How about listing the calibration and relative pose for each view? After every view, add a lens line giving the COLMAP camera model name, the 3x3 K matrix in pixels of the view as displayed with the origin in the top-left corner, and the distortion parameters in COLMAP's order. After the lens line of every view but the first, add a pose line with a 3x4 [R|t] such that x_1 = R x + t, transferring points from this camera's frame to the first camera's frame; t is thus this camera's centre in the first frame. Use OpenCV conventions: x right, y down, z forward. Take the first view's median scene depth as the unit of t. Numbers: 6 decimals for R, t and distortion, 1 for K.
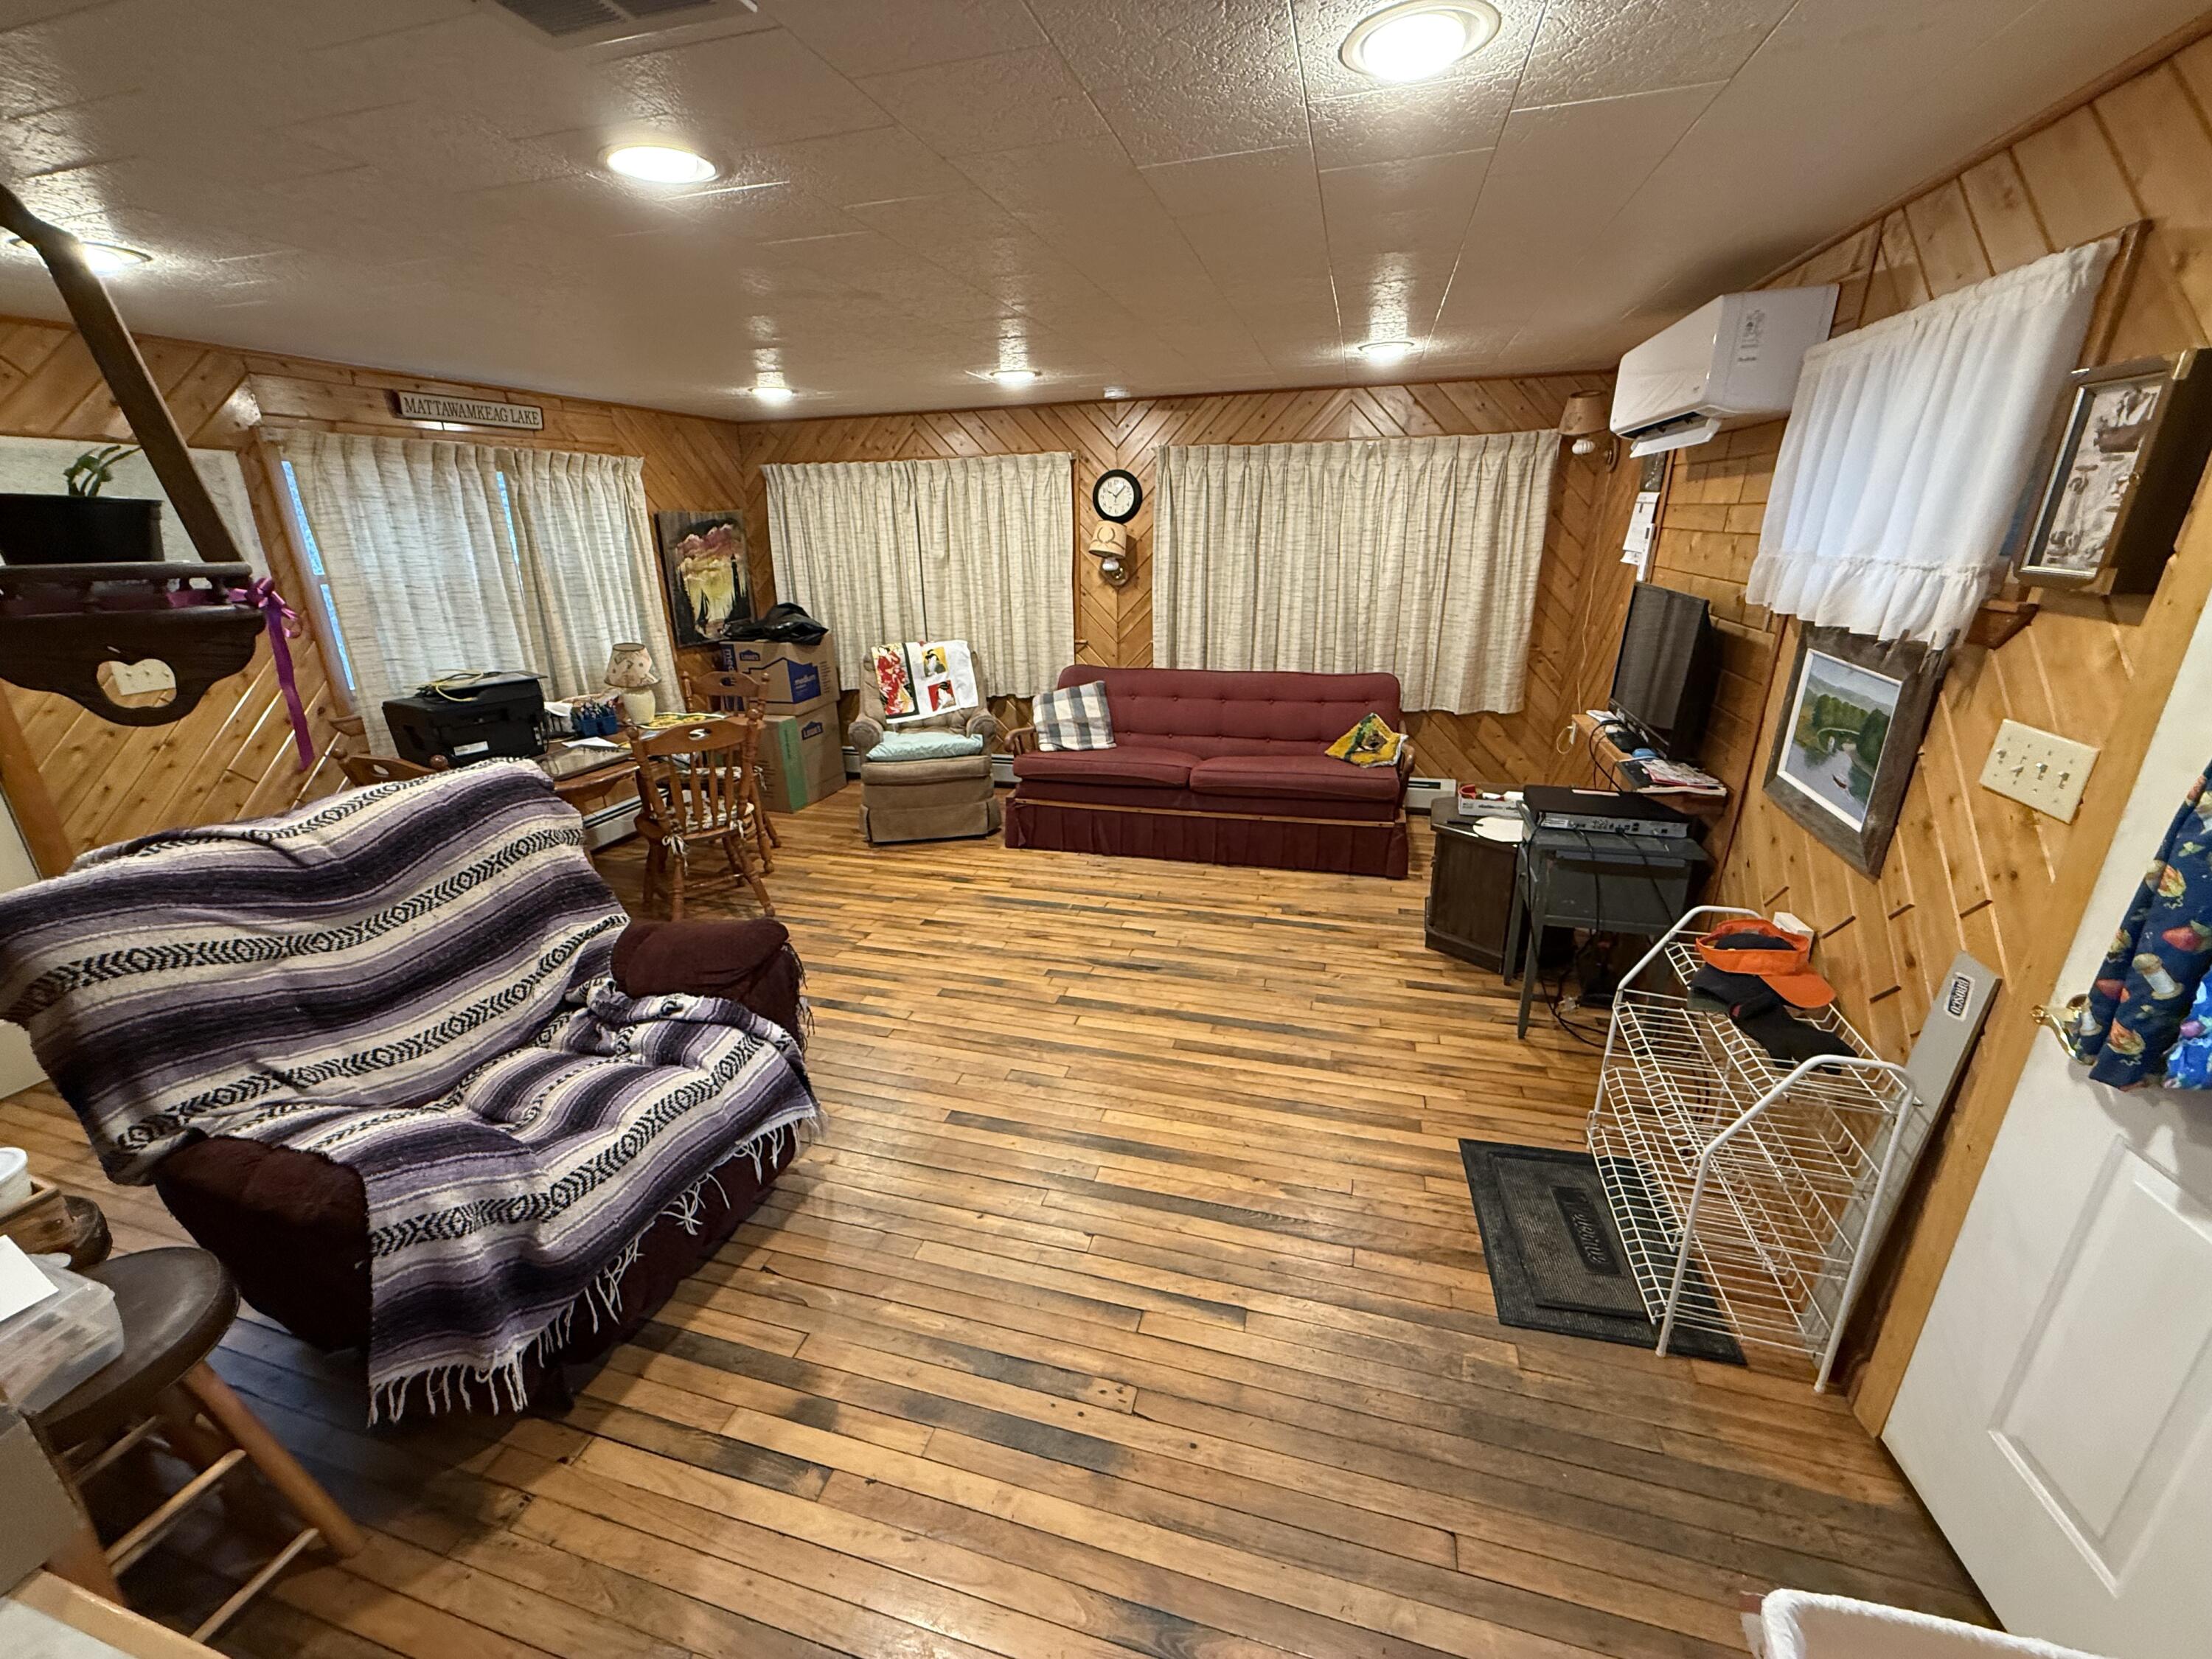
lens RADIAL K [[876.8, 0, 1097.5], [0, 876.8, 829.3], [0, 0, 1]] dist [-0.000561, -0.000032]
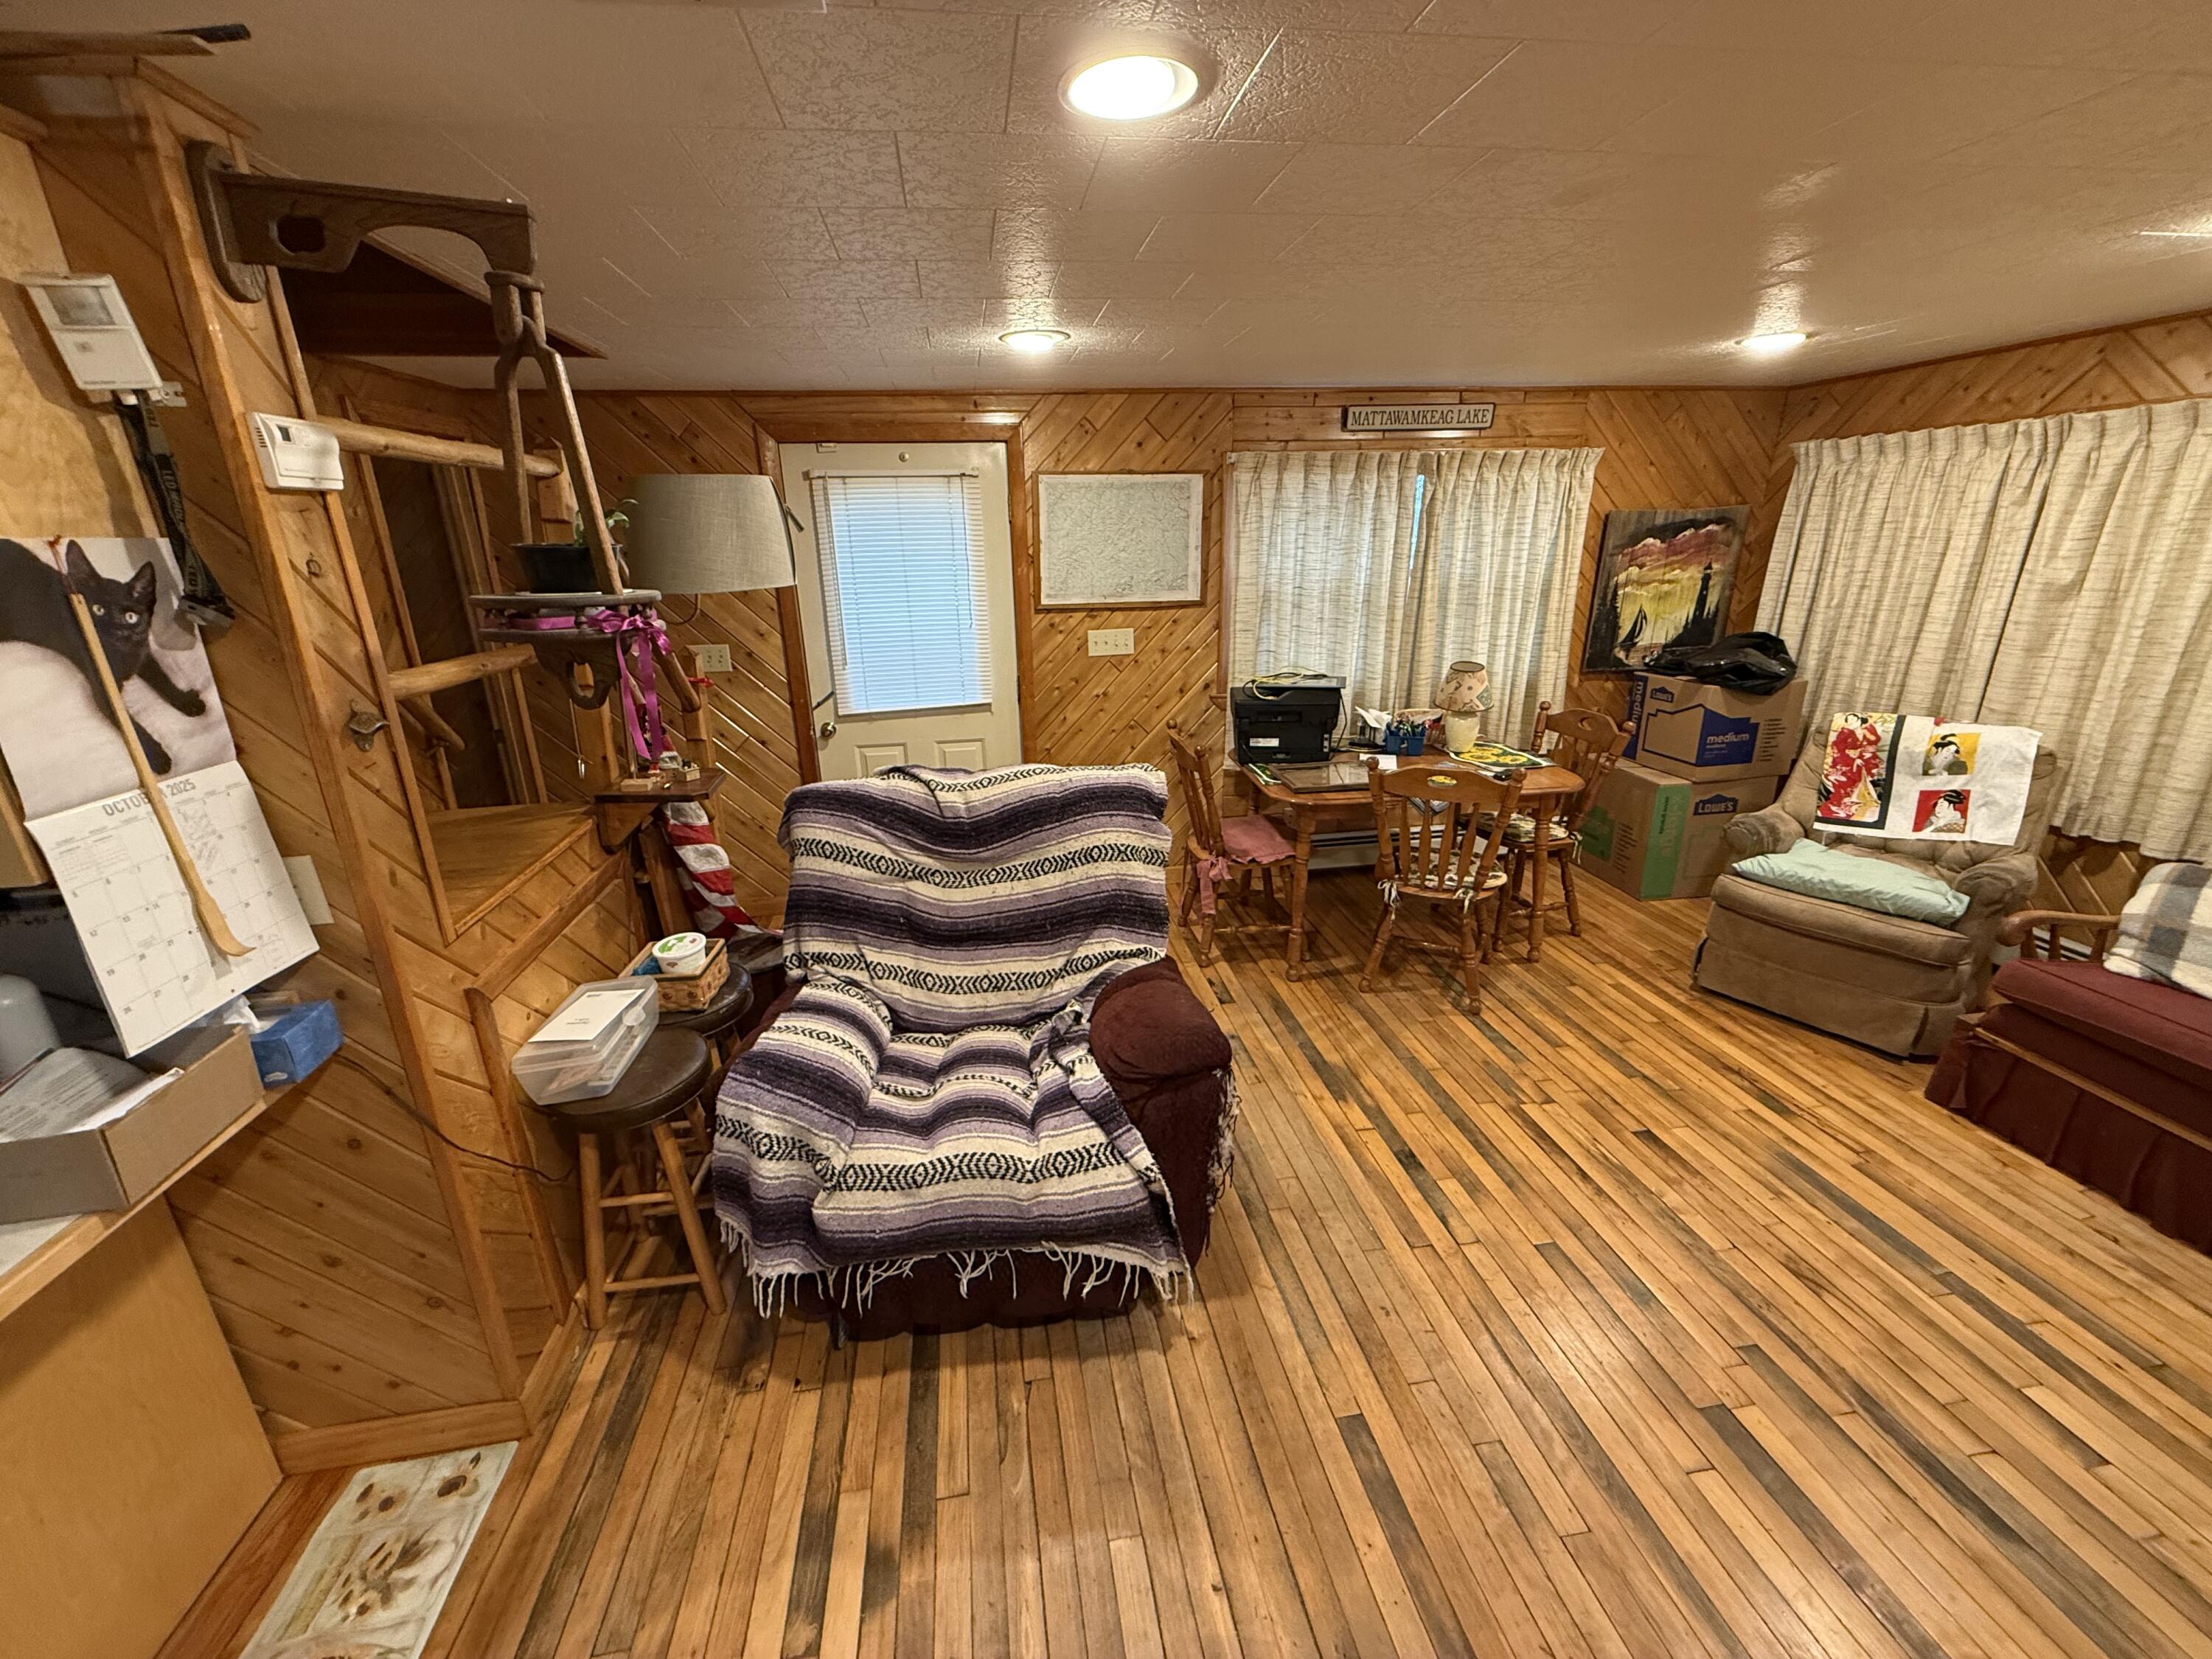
lens RADIAL K [[876.8, 0, 1096.7], [0, 876.8, 827.6], [0, 0, 1]] dist [-0.000561, -0.000032]
pose [[0.418644, 0.293955, -0.859260, 0.123463], [-0.286083, 0.940679, 0.182424, -0.106265], [0.861913, 0.169449, 0.477905, 0.267098]]
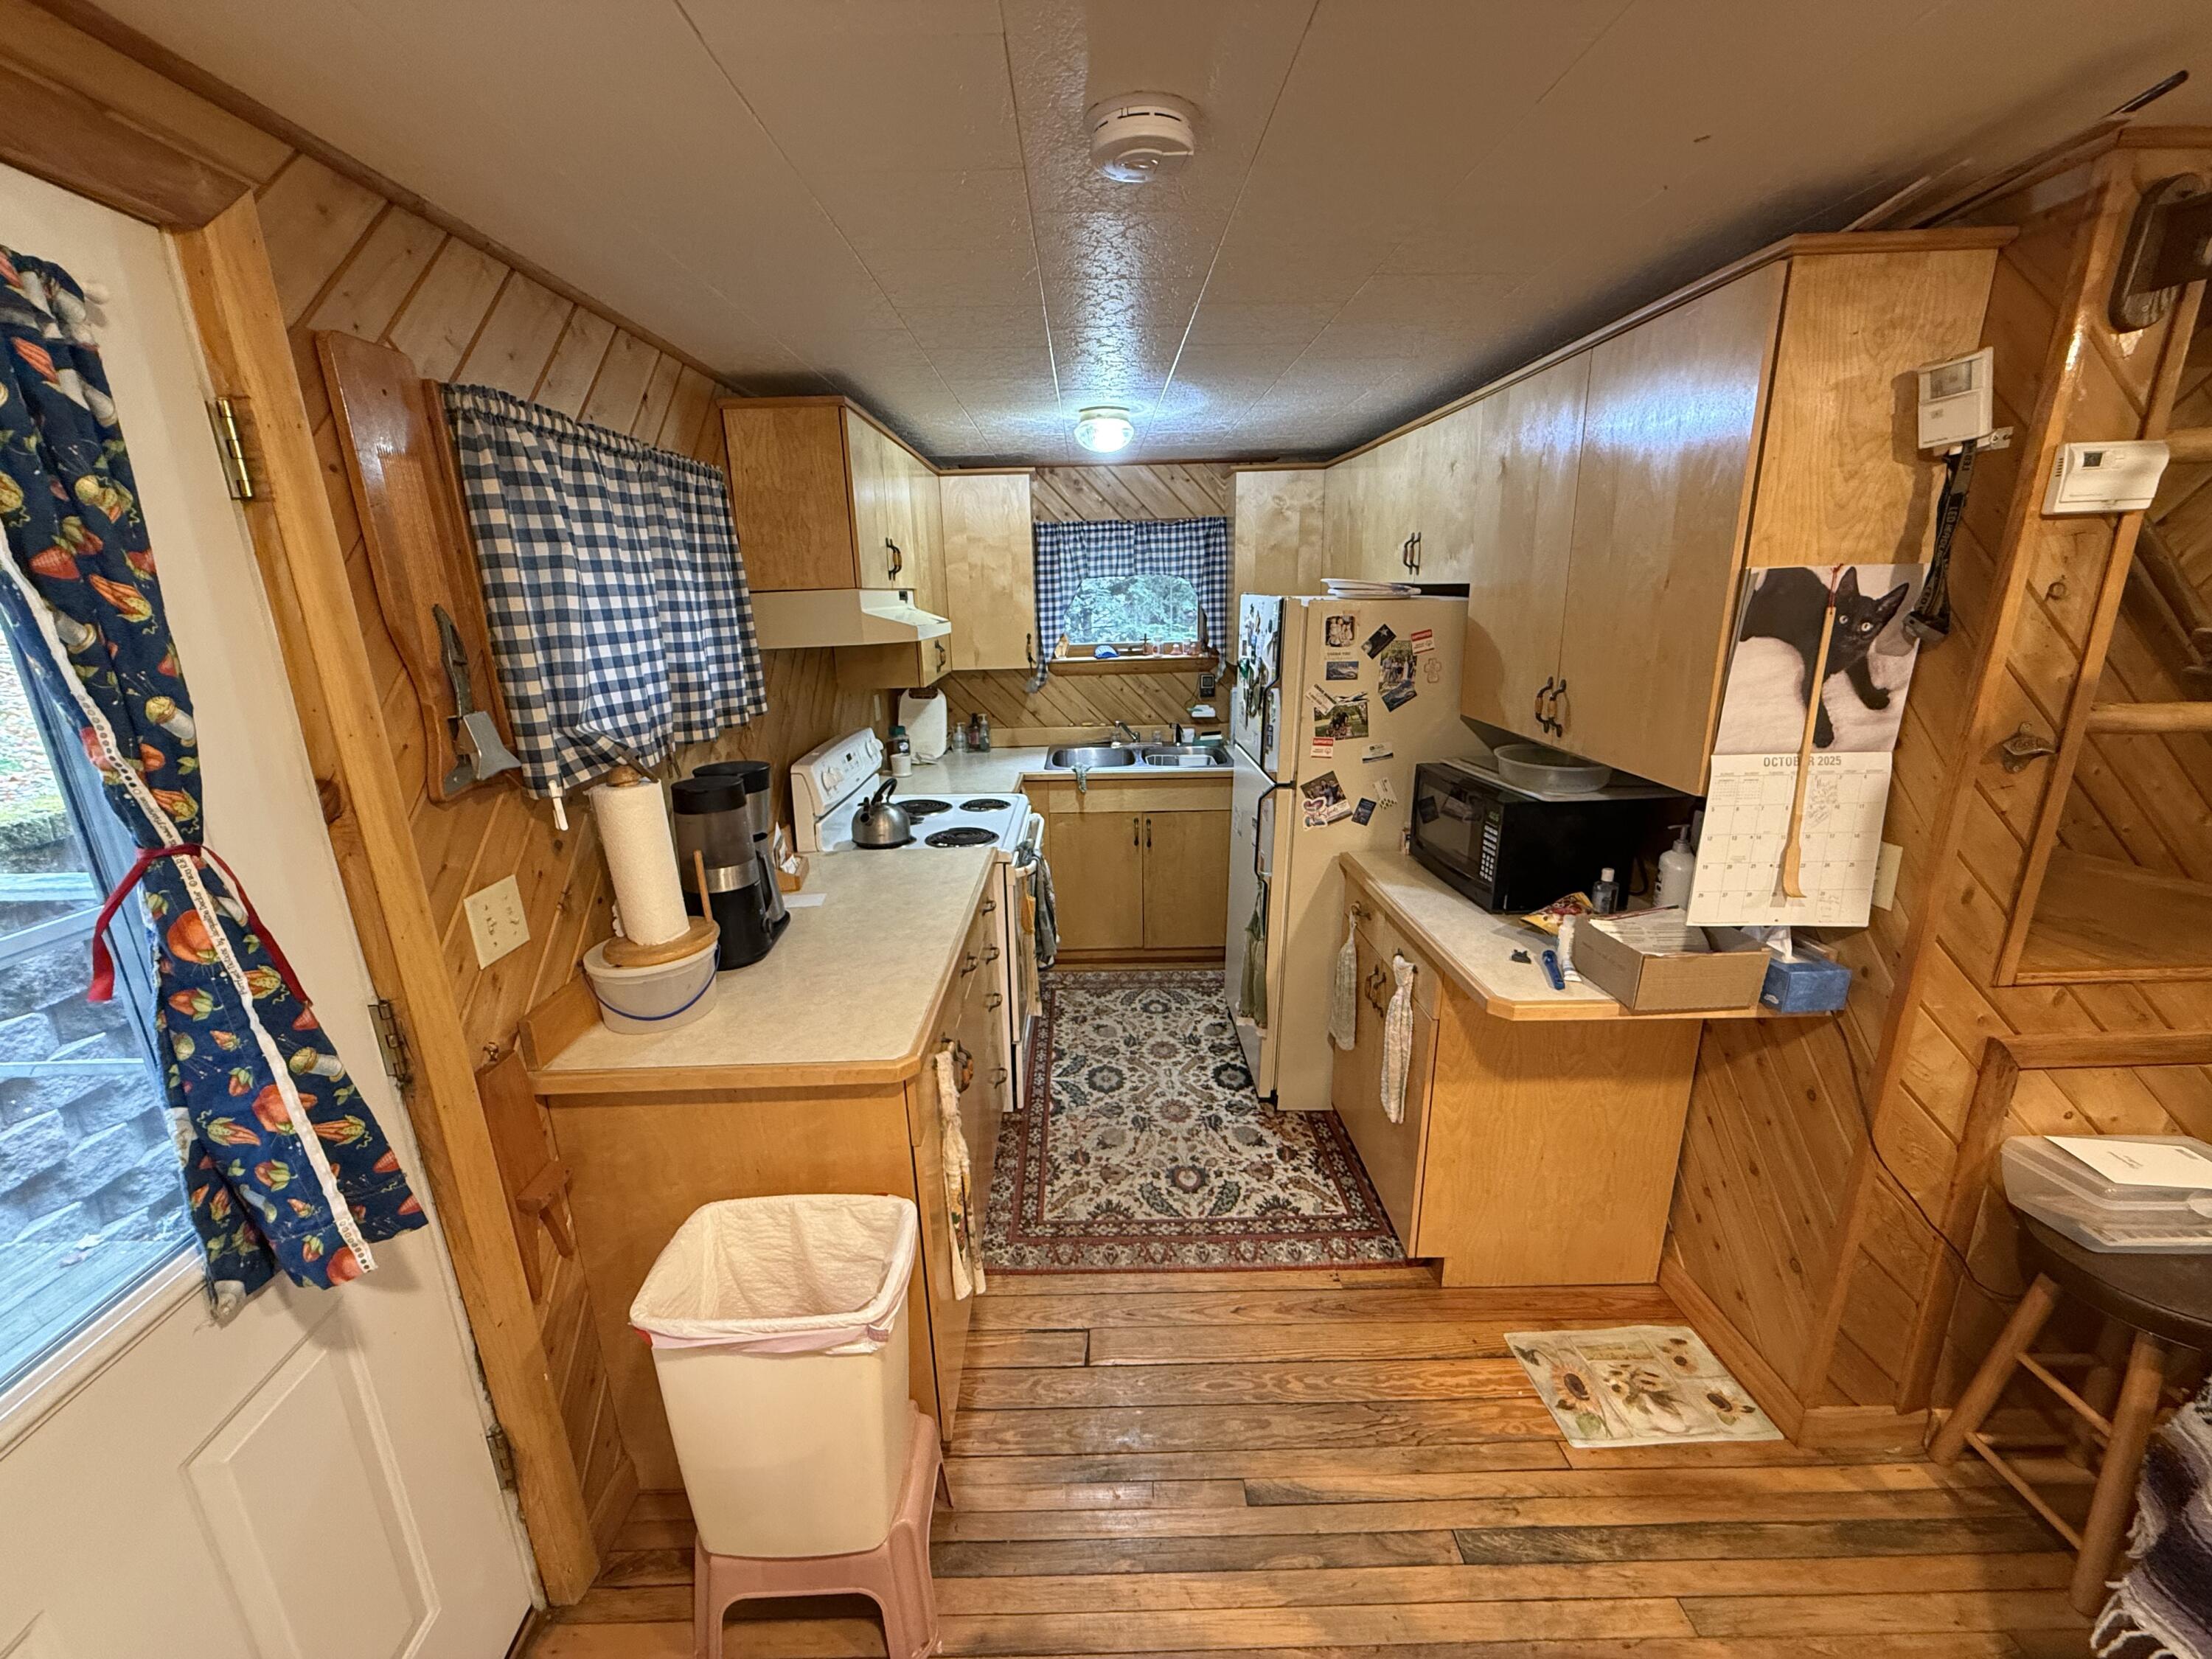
lens RADIAL K [[876.8, 0, 1099.4], [0, 876.8, 829.5], [0, 0, 1]] dist [-0.000561, -0.000032]
pose [[-0.956267, 0.113583, -0.269540, 0.136778], [-0.057686, 0.830187, 0.554492, -0.140954], [0.286750, 0.545792, -0.787329, 0.358899]]
